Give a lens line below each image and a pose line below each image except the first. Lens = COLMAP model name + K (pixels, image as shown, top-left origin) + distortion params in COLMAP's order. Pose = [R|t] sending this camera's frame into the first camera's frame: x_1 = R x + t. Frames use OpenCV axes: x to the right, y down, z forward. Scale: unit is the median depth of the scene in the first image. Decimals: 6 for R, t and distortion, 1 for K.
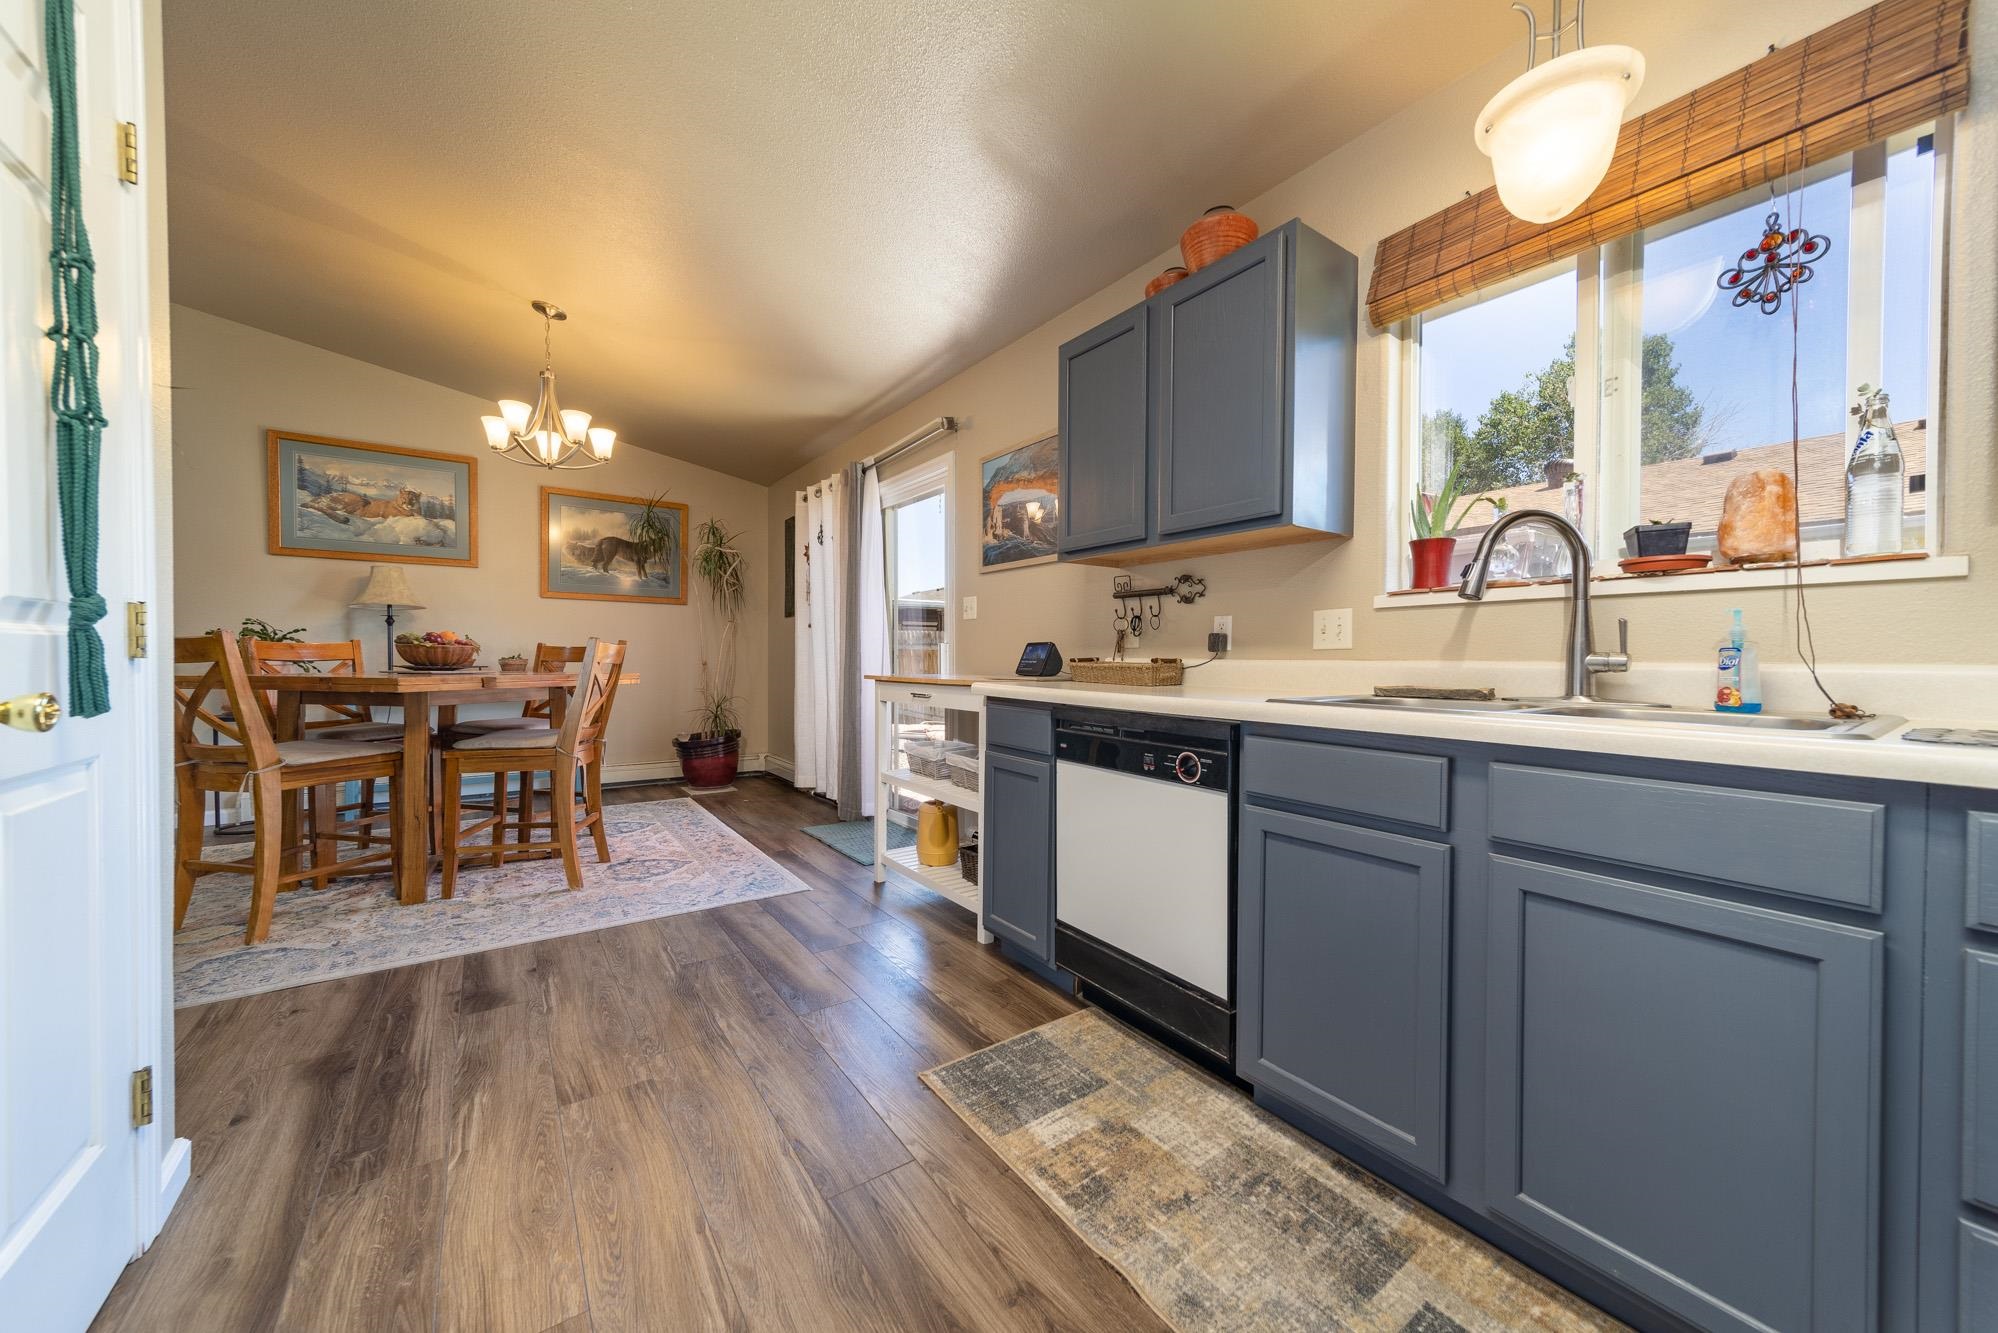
lens RADIAL K [[710.7, 0, 1003.1], [0, 710.7, 669.6], [0, 0, 1]] dist [0.007586, -0.000308]
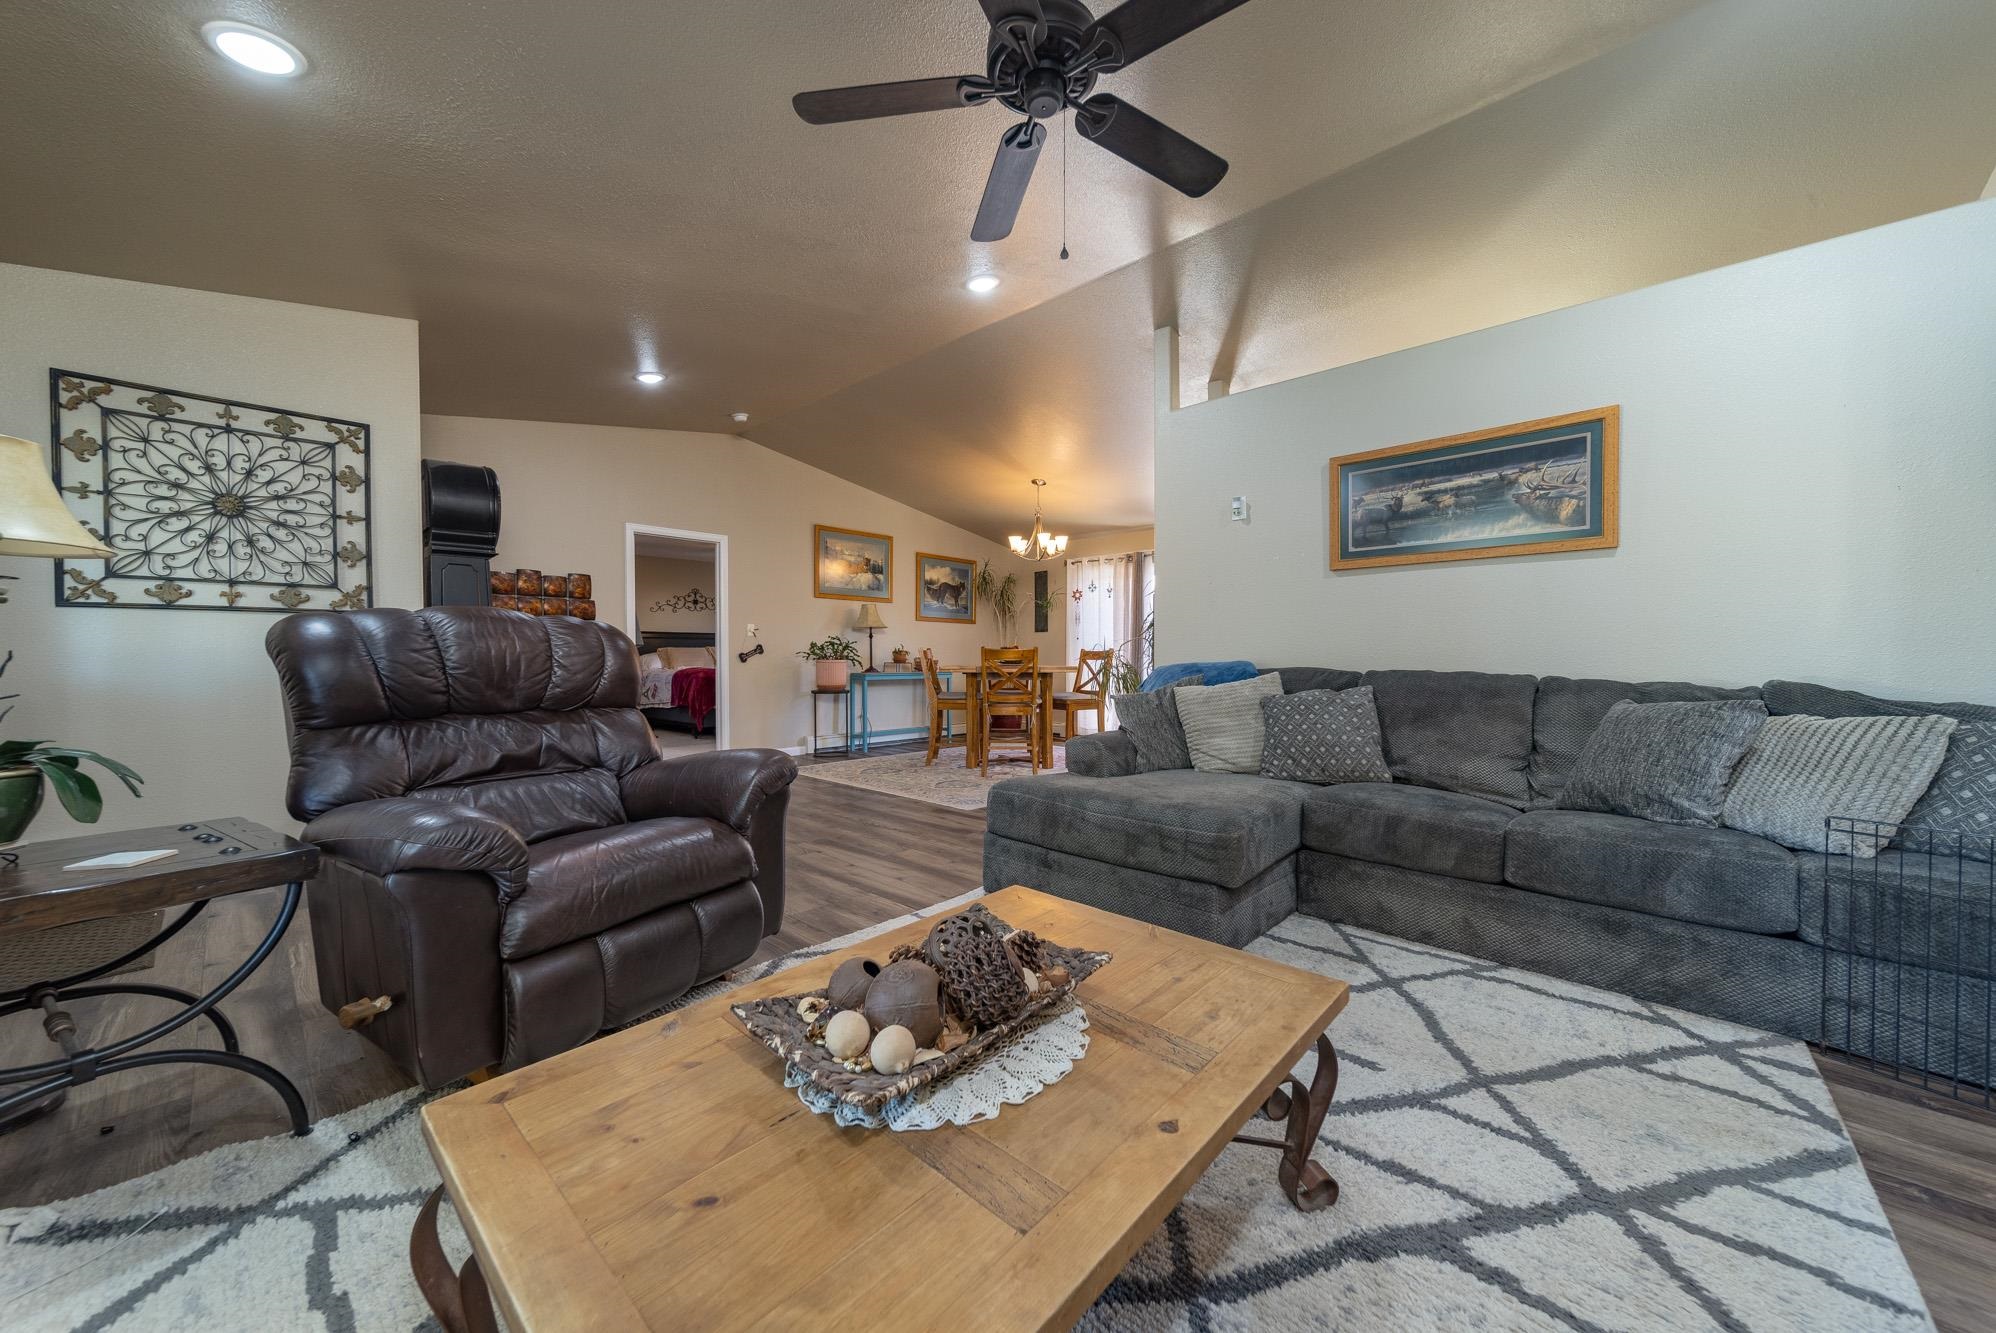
lens RADIAL K [[712.5, 0, 1008.9], [0, 712.5, 662.5], [0, 0, 1]] dist [0.005605, -0.000073]
pose [[0.978536, -0.004505, 0.206026, -1.539804], [0.005878, 0.999964, -0.006053, 0.011591], [-0.205991, 0.007134, 0.978528, -1.256971]]
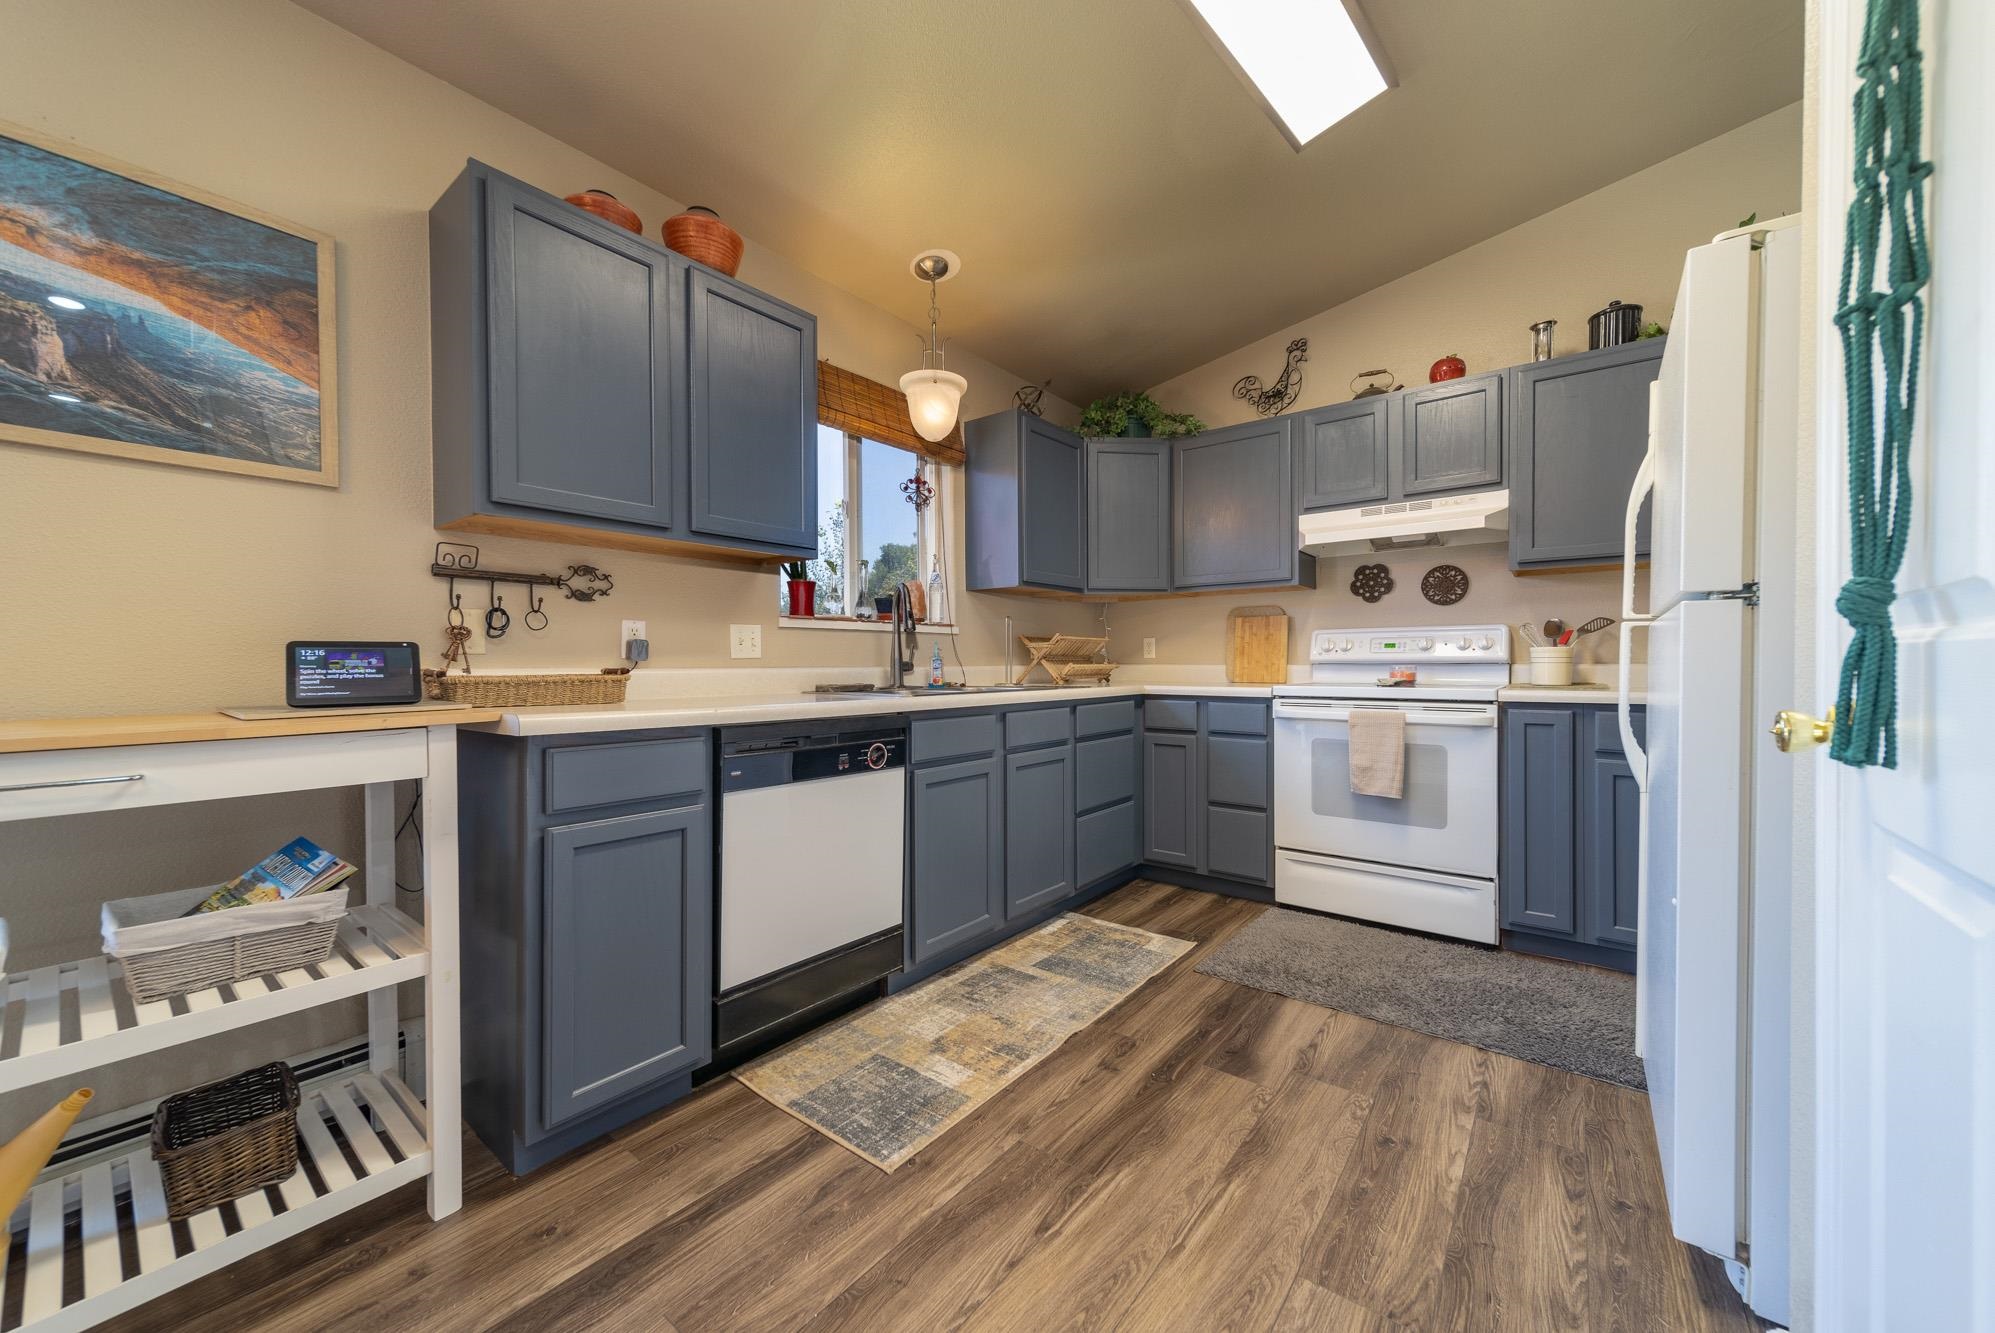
lens RADIAL K [[729.1, 0, 999.0], [0, 729.1, 668.7], [0, 0, 1]] dist [0.006924, -0.000161]
pose [[-0.275010, -0.013605, 0.961345, -0.637652], [0.018753, 0.999634, 0.019512, -0.021103], [-0.961259, 0.023394, -0.274654, 0.726001]]
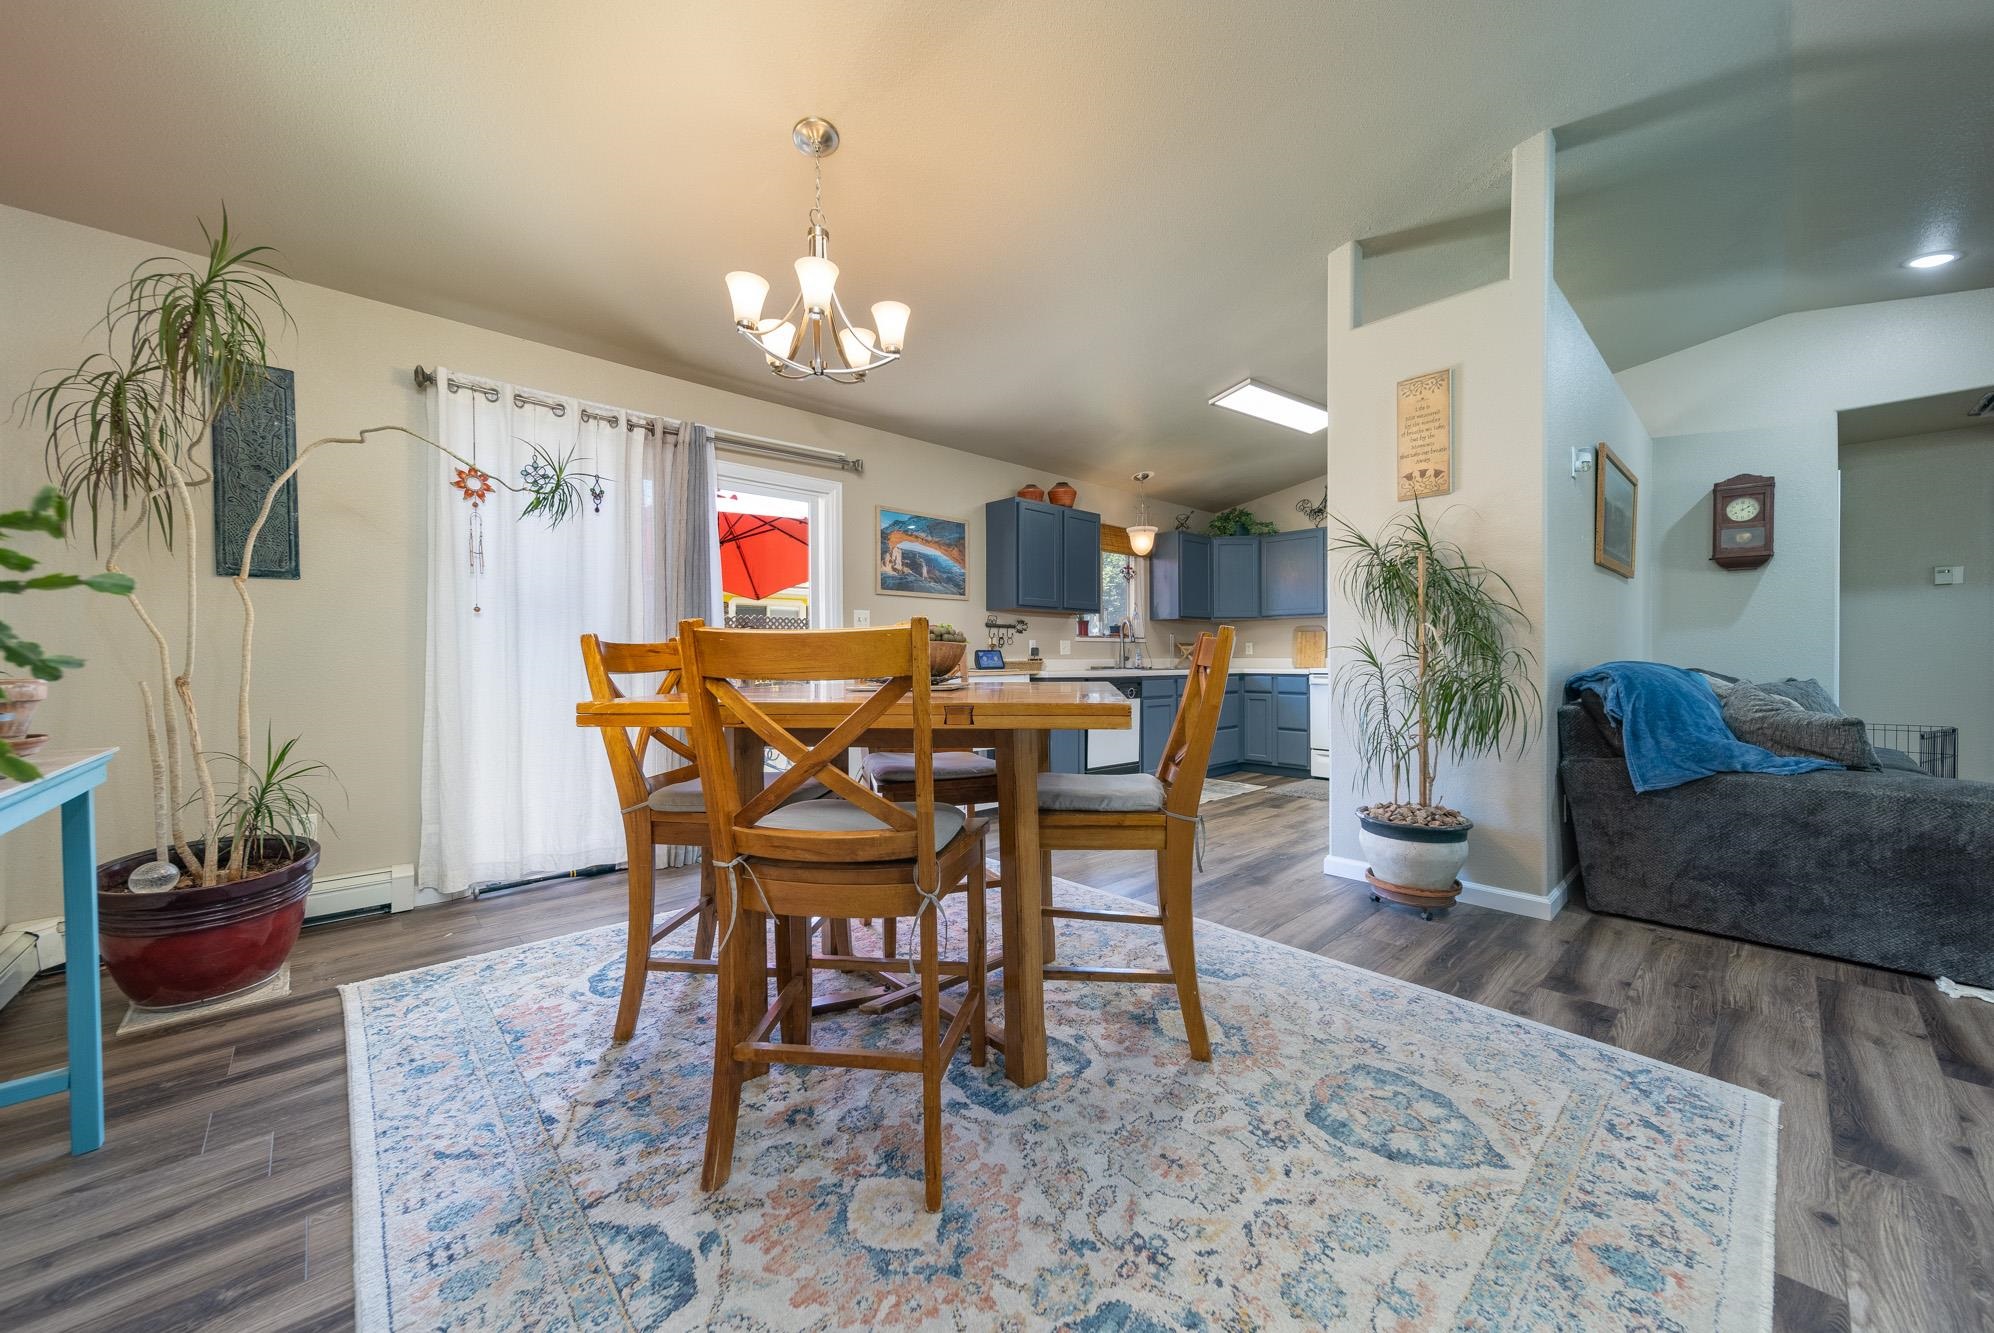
lens RADIAL K [[726.4, 0, 996.2], [0, 726.4, 664.7], [0, 0, 1]] dist [0.006433, 0.000019]
pose [[-0.123700, -0.013653, 0.992226, -1.815796], [0.020278, 0.999662, 0.016283, -0.032317], [-0.992112, 0.022135, -0.123381, 1.265904]]
